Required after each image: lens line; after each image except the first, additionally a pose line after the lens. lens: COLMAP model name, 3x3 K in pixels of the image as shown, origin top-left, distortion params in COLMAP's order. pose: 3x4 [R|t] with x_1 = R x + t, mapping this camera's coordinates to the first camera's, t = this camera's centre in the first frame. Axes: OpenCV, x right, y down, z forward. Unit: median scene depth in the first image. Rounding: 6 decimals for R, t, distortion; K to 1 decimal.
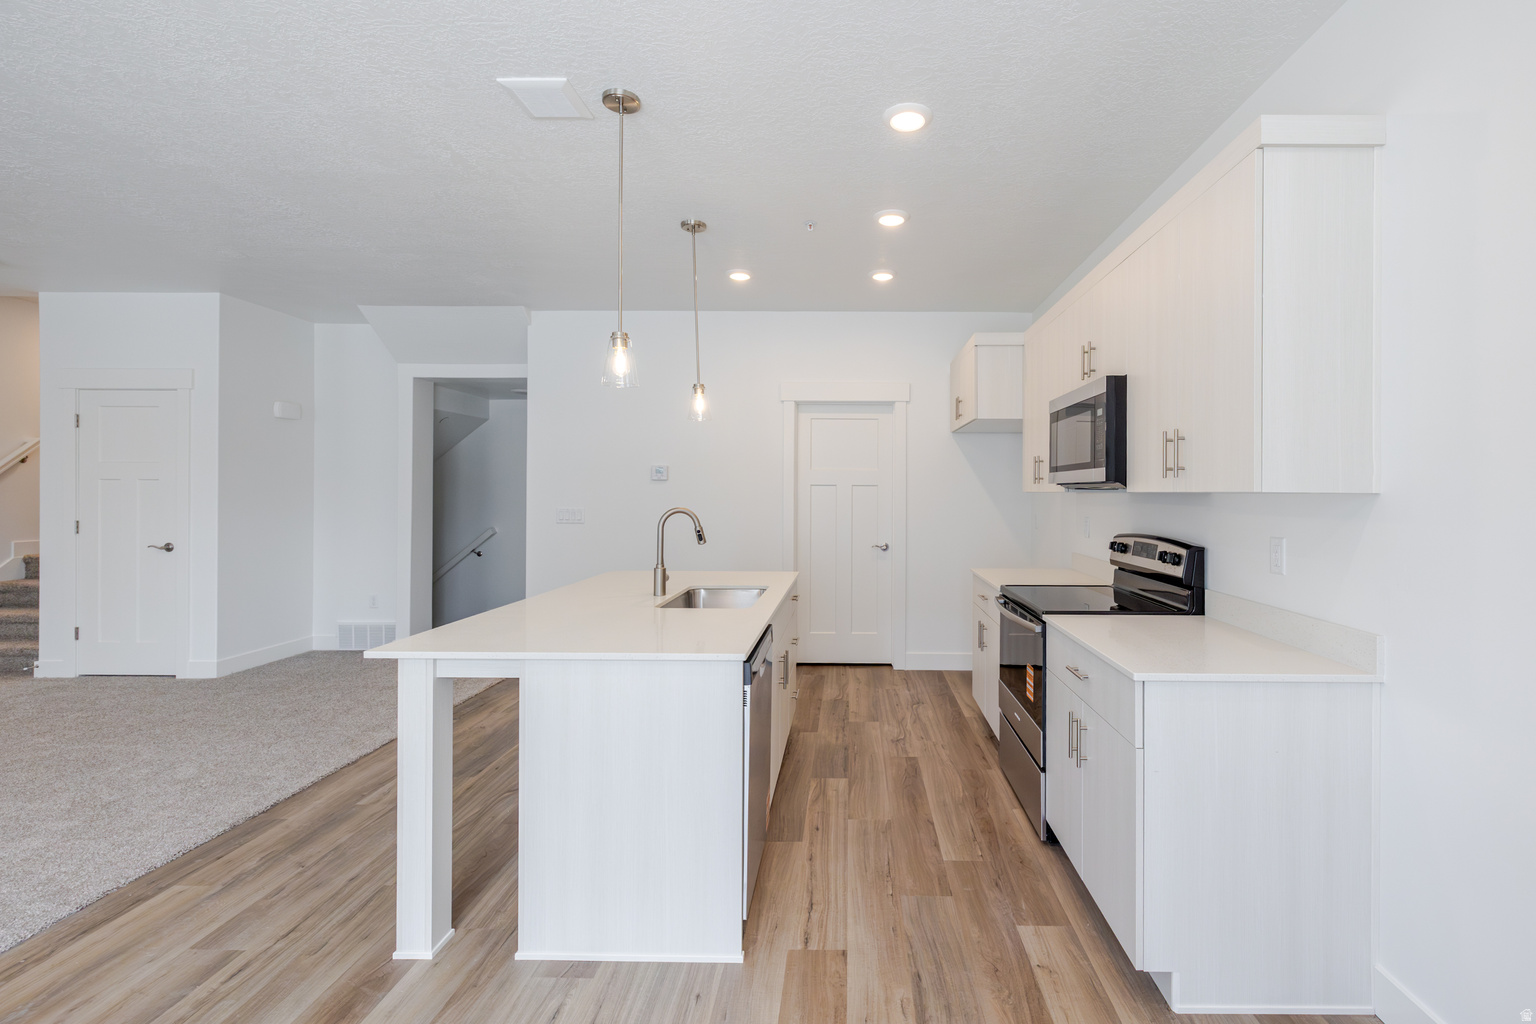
lens RADIAL K [[684.6, 0, 841.9], [0, 684.6, 489.0], [0, 0, 1]] dist [0.003422, 0.000013]
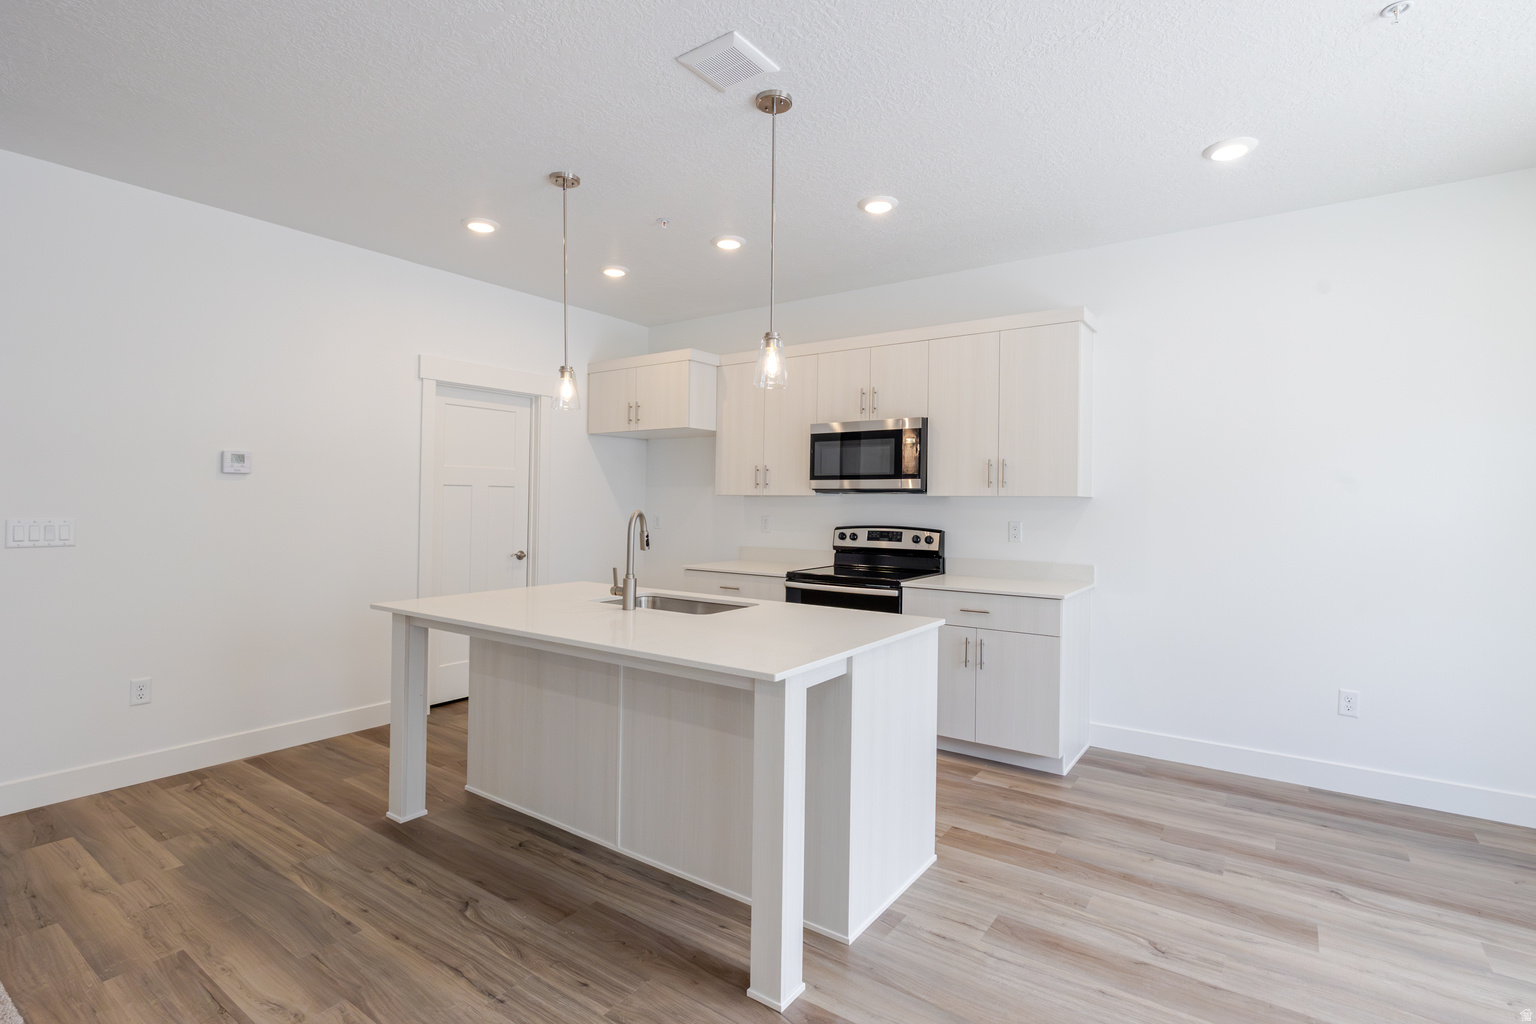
lens RADIAL K [[735.4, 0, 785.0], [0, 735.4, 491.0], [0, 0, 1]] dist [-0.002153, 0.000163]
pose [[0.562429, 0.011510, 0.826766, -0.782410], [-0.009099, 0.999929, -0.007730, 0.006711], [-0.826796, -0.003175, 0.562493, 0.248014]]
